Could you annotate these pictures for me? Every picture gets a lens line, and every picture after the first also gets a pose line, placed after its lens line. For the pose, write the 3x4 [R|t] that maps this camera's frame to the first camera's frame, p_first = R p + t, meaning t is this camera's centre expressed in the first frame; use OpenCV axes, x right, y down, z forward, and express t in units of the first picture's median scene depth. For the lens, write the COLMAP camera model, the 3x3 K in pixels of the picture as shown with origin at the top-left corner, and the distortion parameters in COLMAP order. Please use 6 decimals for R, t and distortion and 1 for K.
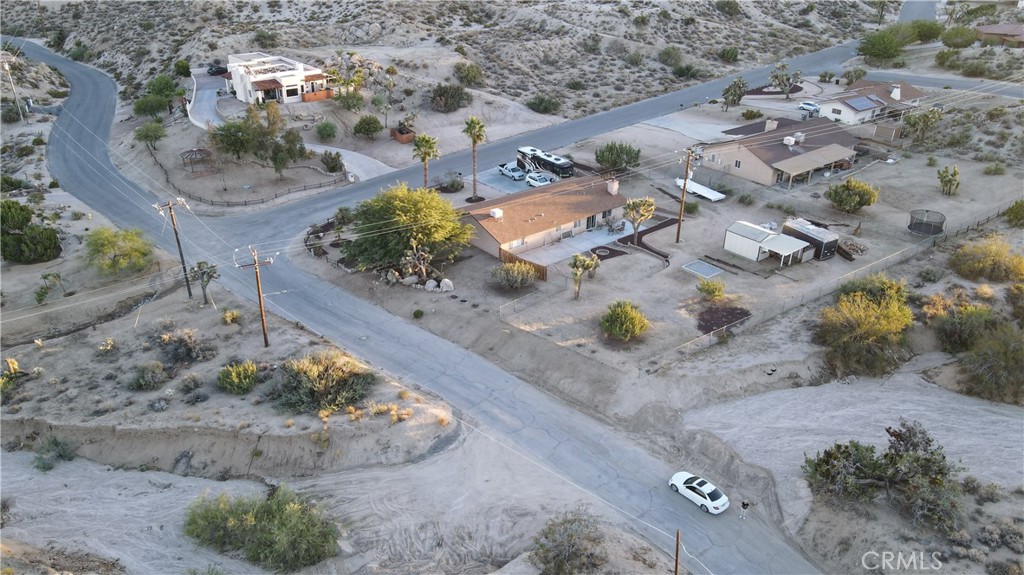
lens RADIAL K [[756.5, 0, 508.5], [0, 756.5, 289.7], [0, 0, 1]] dist [-0.009147, 0.032174]
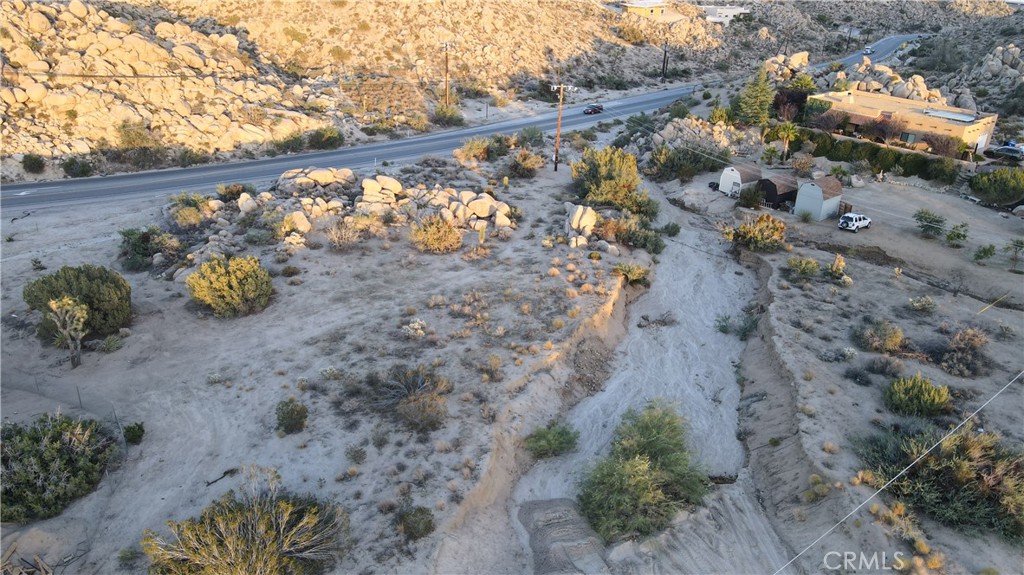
lens RADIAL K [[756.5, 0, 508.5], [0, 756.5, 289.7], [0, 0, 1]] dist [-0.009147, 0.032174]
pose [[-0.067988, 0.415713, -0.906951, 0.186512], [-0.477675, 0.784526, 0.395405, -0.039060], [0.875902, 0.460111, 0.145237, 0.426102]]
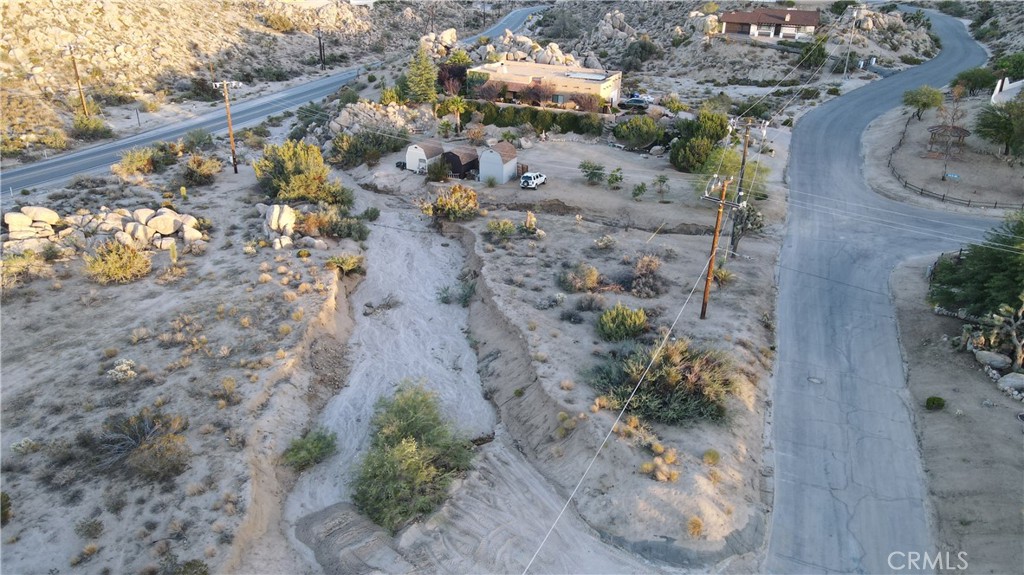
lens RADIAL K [[756.5, 0, 508.5], [0, 756.5, 289.7], [0, 0, 1]] dist [-0.009147, 0.032174]
pose [[0.365719, 0.400392, -0.840200, 0.181480], [-0.431752, 0.872712, 0.227954, -0.029290], [0.824524, 0.279391, 0.492038, 0.409029]]
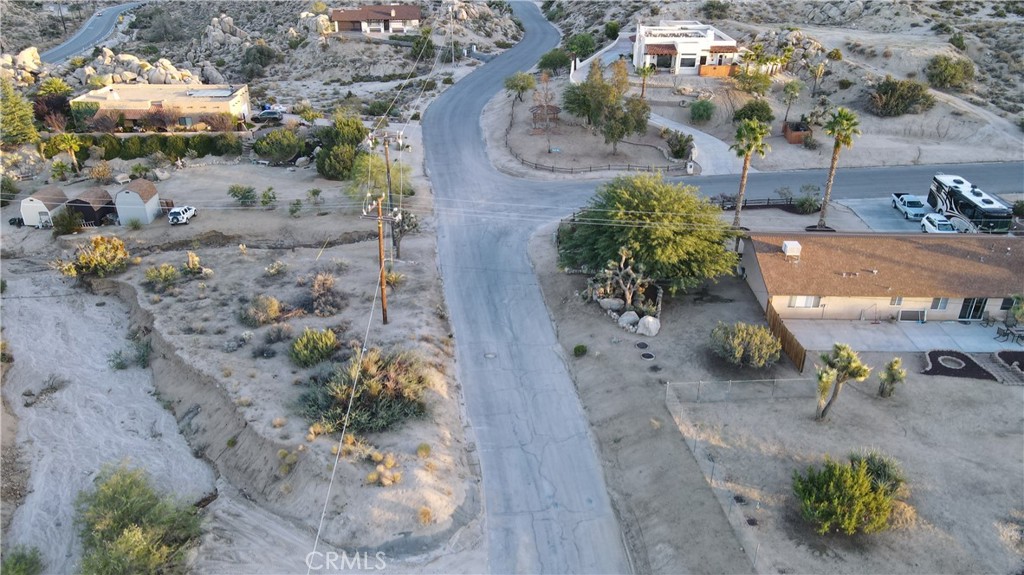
lens RADIAL K [[756.5, 0, 508.5], [0, 756.5, 289.7], [0, 0, 1]] dist [-0.009147, 0.032174]
pose [[0.756245, 0.287421, -0.587778, 0.201522], [-0.292996, 0.952004, 0.088552, -0.057522], [0.585019, 0.105250, 0.804161, 0.367368]]
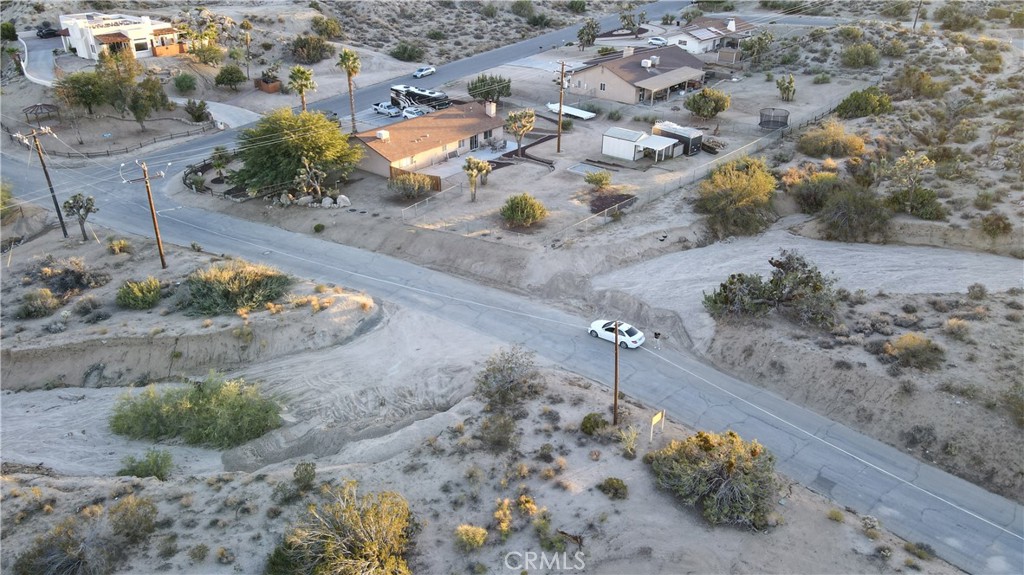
lens RADIAL K [[756.5, 0, 508.5], [0, 756.5, 289.7], [0, 0, 1]] dist [-0.009147, 0.032174]
pose [[0.978992, -0.098468, 0.178546, -0.055334], [0.096939, 0.995140, 0.017288, 0.109619], [-0.179381, 0.000384, 0.983780, -0.024050]]
